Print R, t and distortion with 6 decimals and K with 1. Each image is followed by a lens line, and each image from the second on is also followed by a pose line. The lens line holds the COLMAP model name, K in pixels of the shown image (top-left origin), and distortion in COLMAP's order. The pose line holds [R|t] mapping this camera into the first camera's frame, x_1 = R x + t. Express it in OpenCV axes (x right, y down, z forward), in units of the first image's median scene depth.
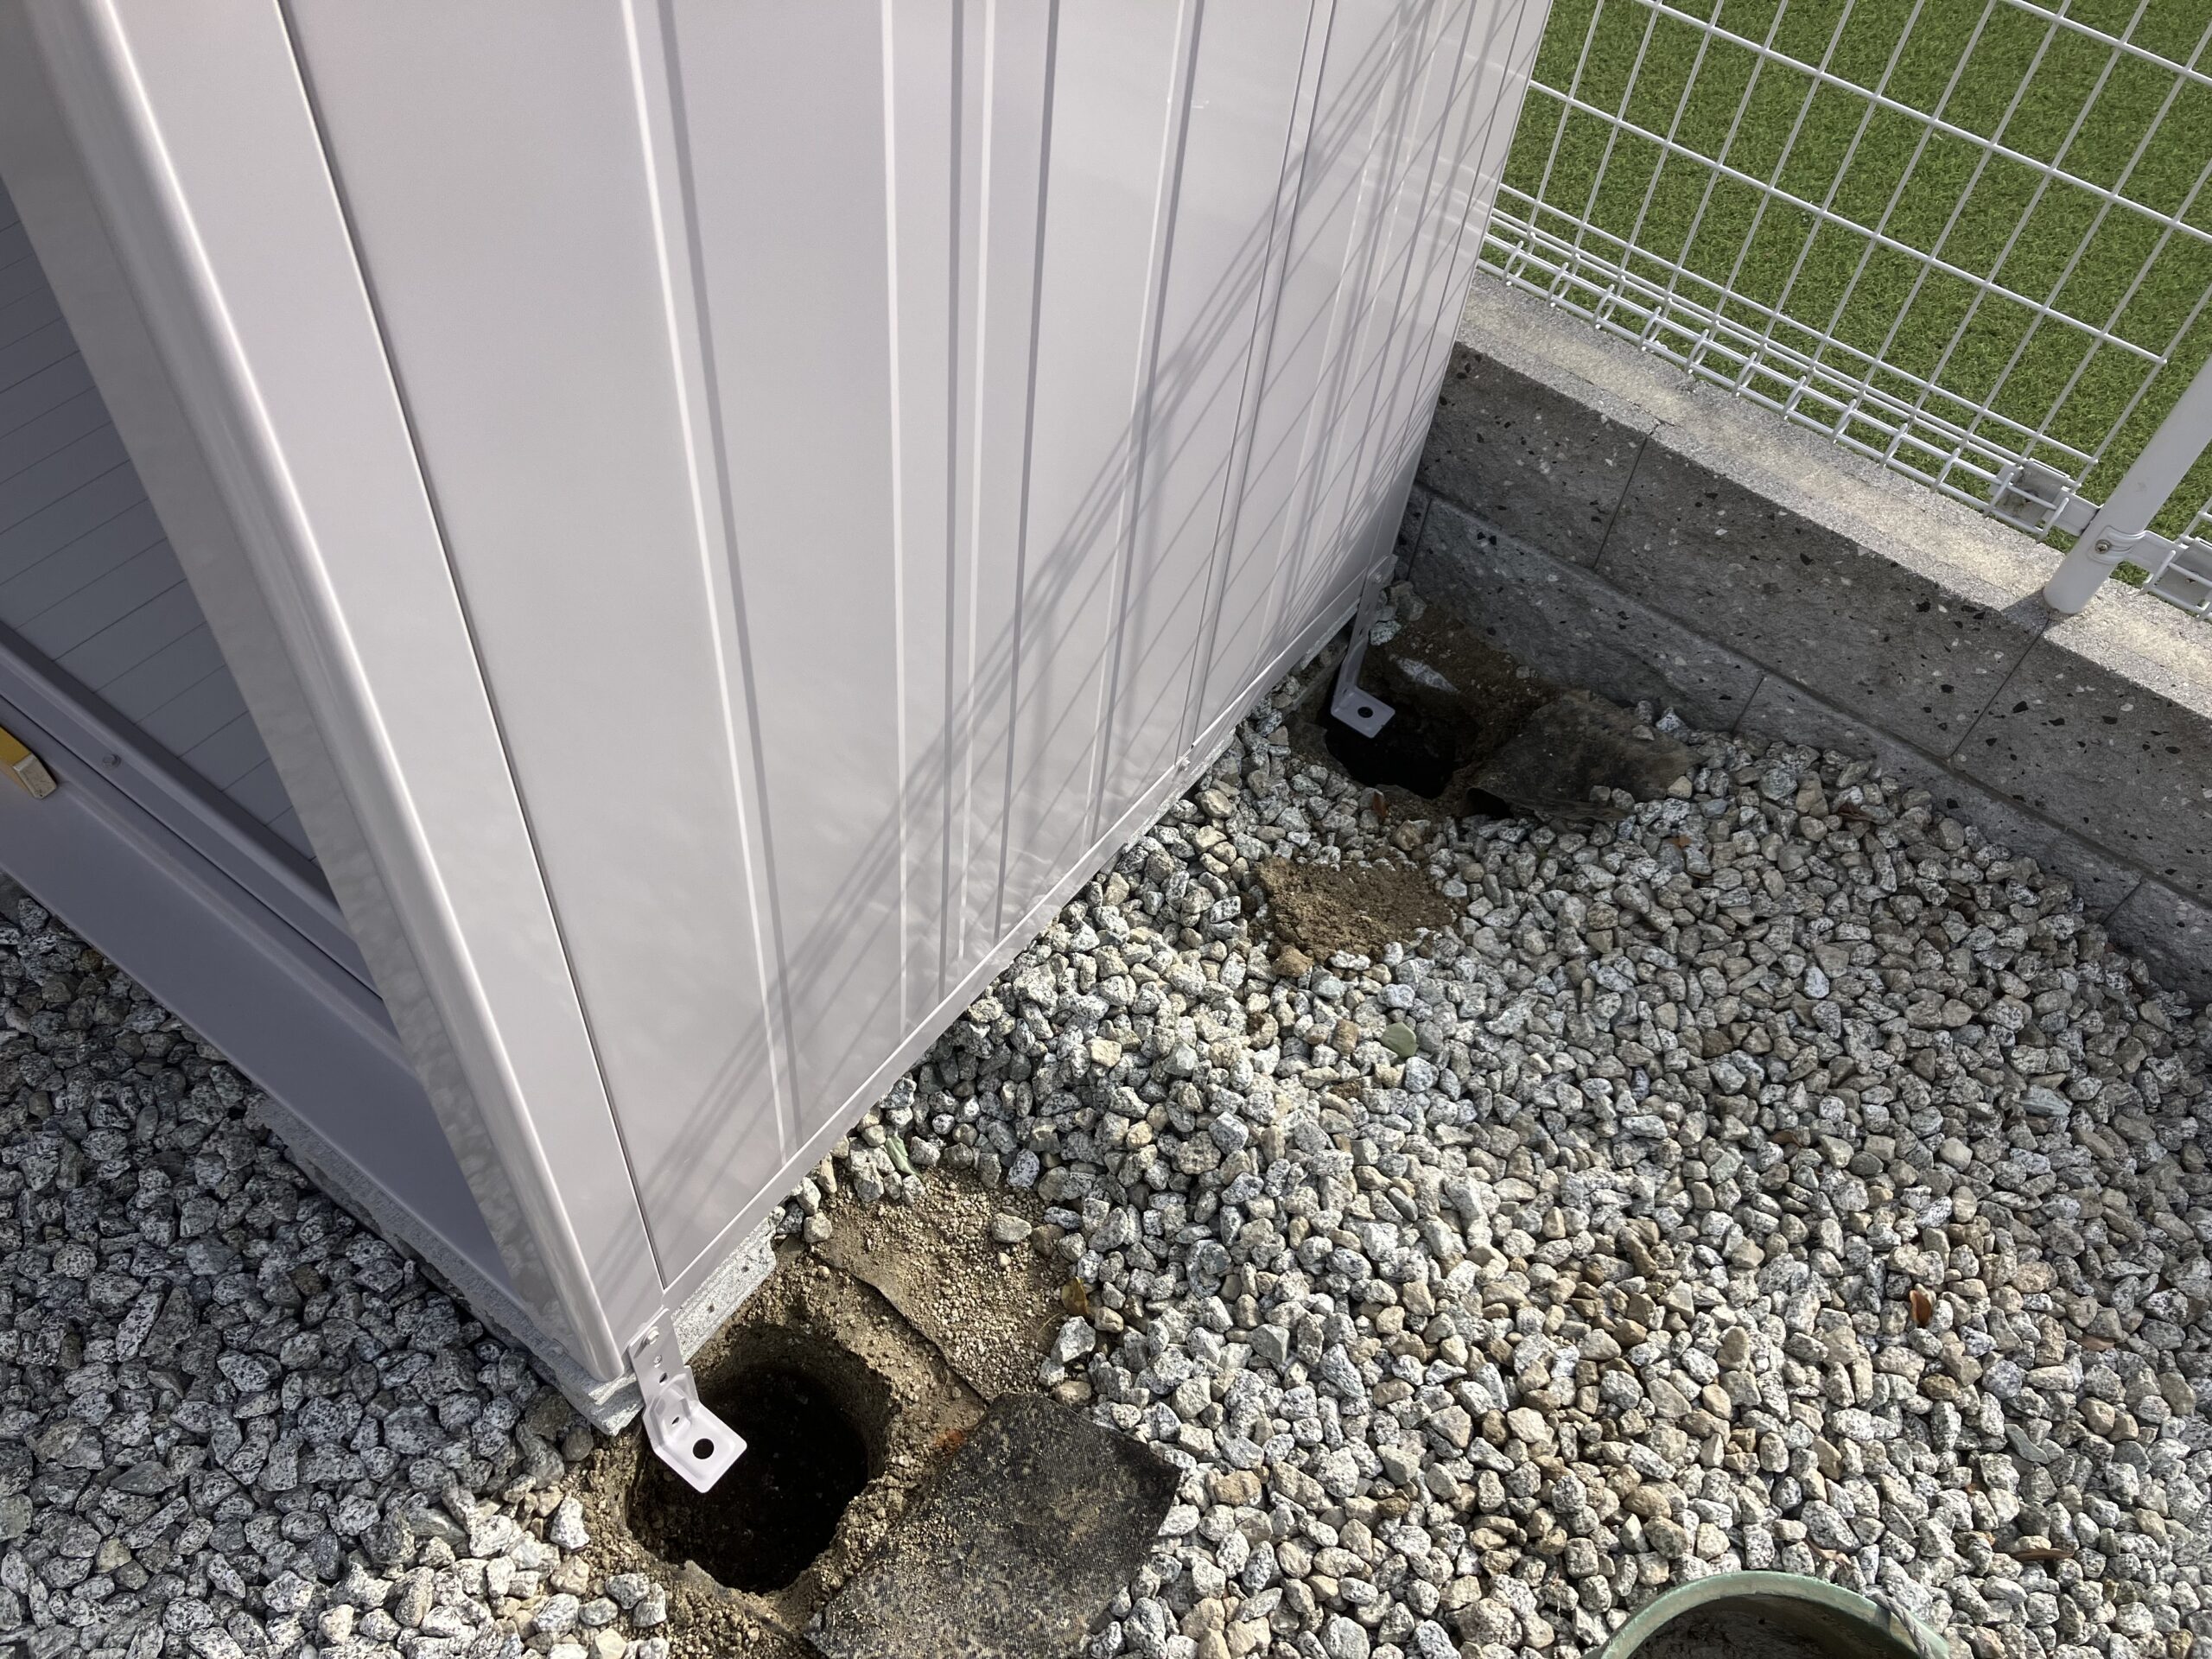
lens RADIAL K [[1773.7, 0, 1110.9], [0, 1773.7, 837.9], [0, 0, 1]] dist [-0.023928, 0.032453]
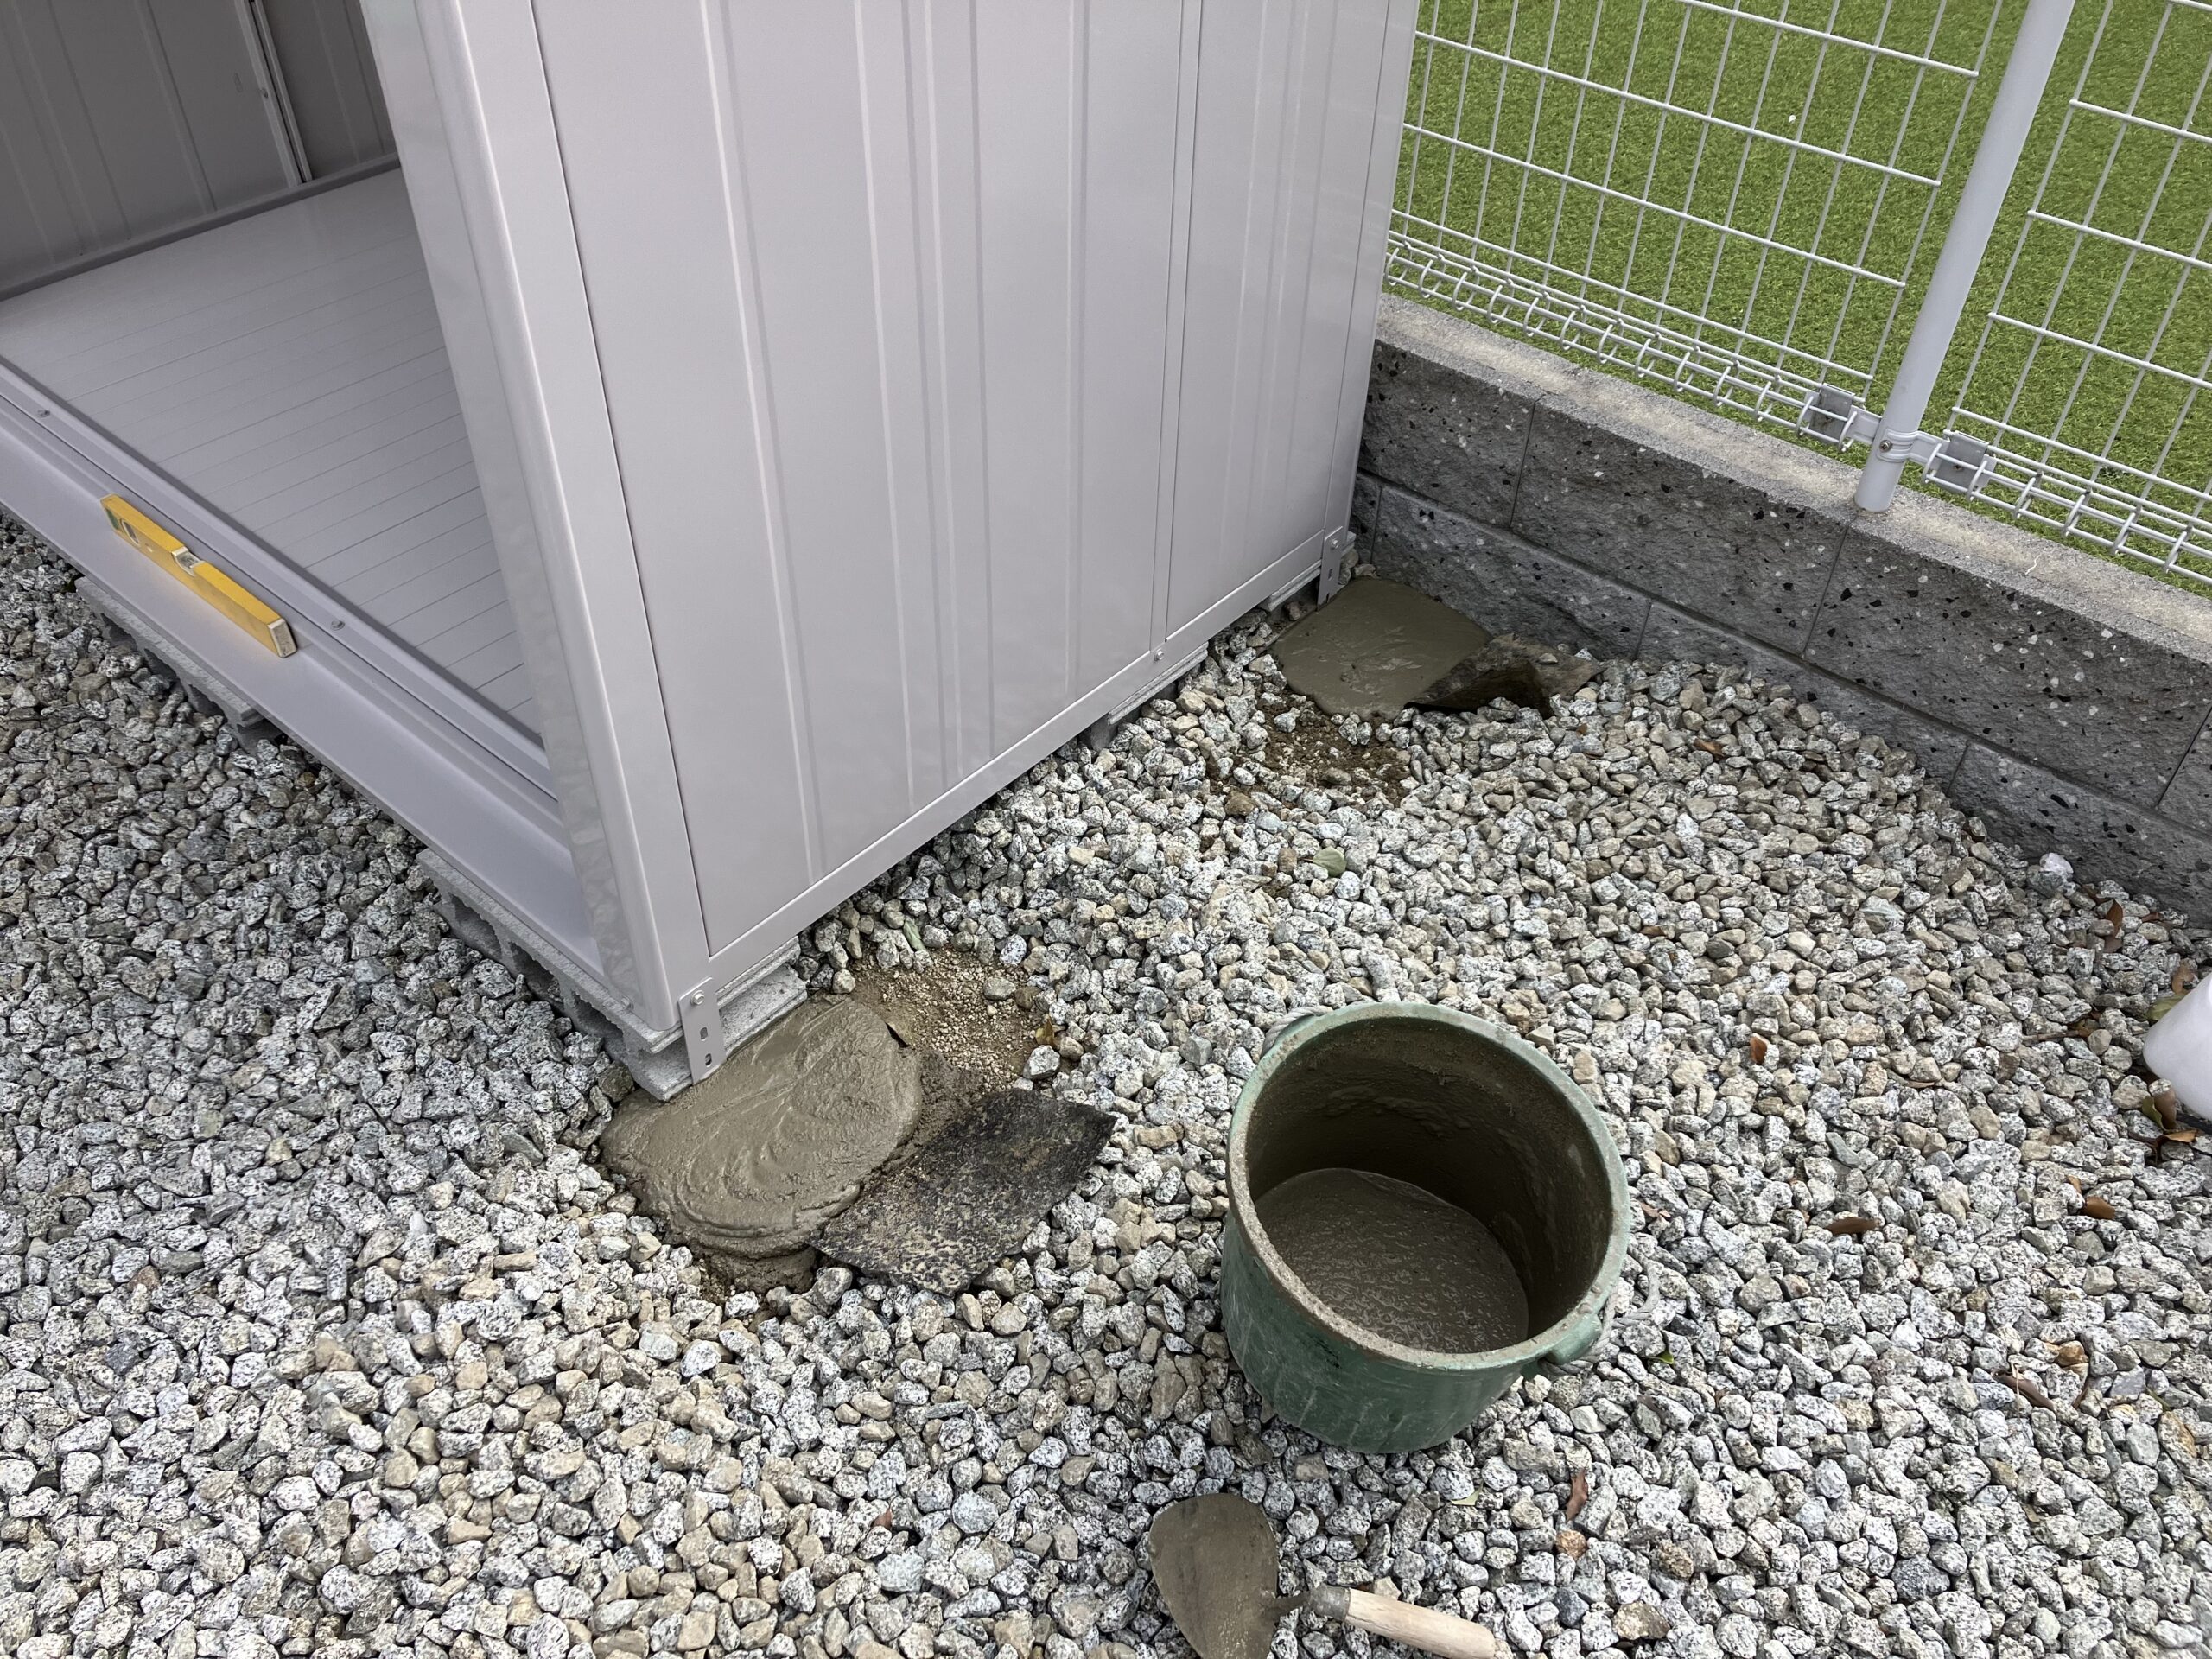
lens RADIAL K [[1773.7, 0, 1098.9], [0, 1773.7, 830.0], [0, 0, 1]] dist [-0.023928, 0.032453]
pose [[0.995161, 0.004648, -0.098145, 0.129754], [-0.023190, 0.981772, -0.188640, 0.335001], [0.095479, 0.190003, 0.977130, -0.205941]]
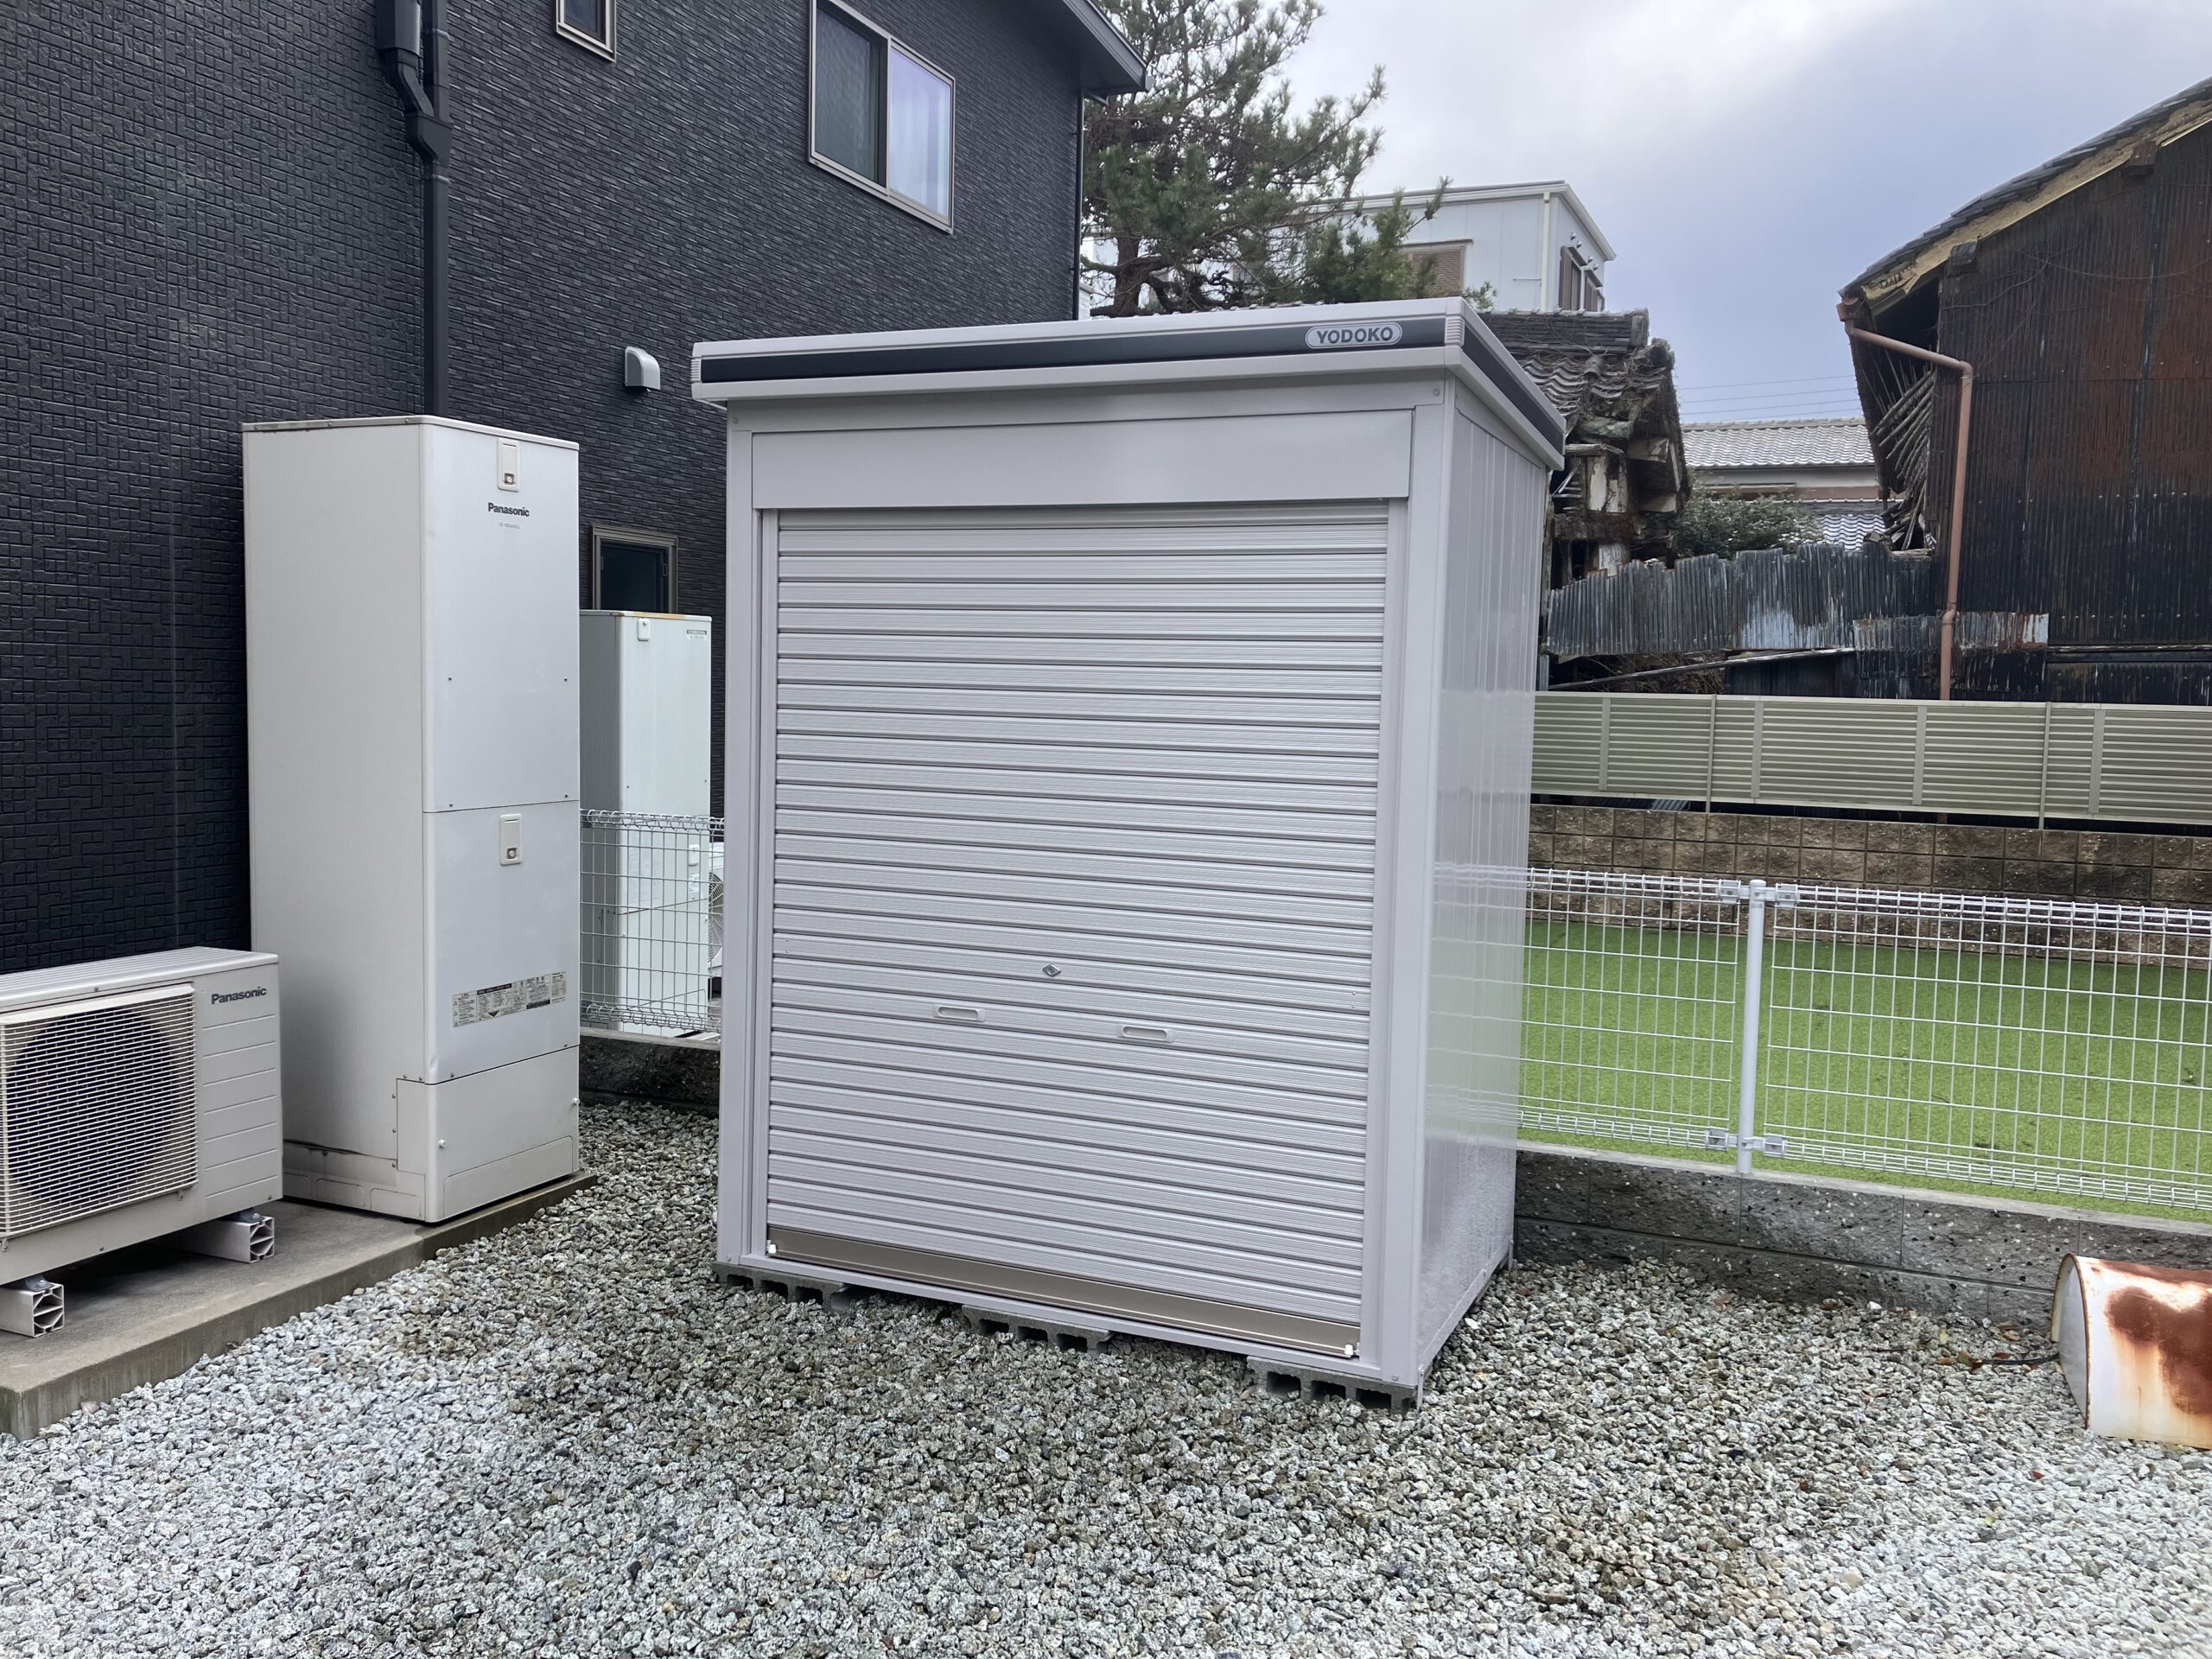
lens RADIAL K [[1773.7, 0, 1101.6], [0, 1773.7, 826.6], [0, 0, 1]] dist [-0.023928, 0.032453]
pose [[0.968704, -0.073749, 0.237009, -1.178854], [0.226415, 0.653859, -0.721945, 1.401338], [-0.101728, 0.753014, 0.650094, -1.269624]]
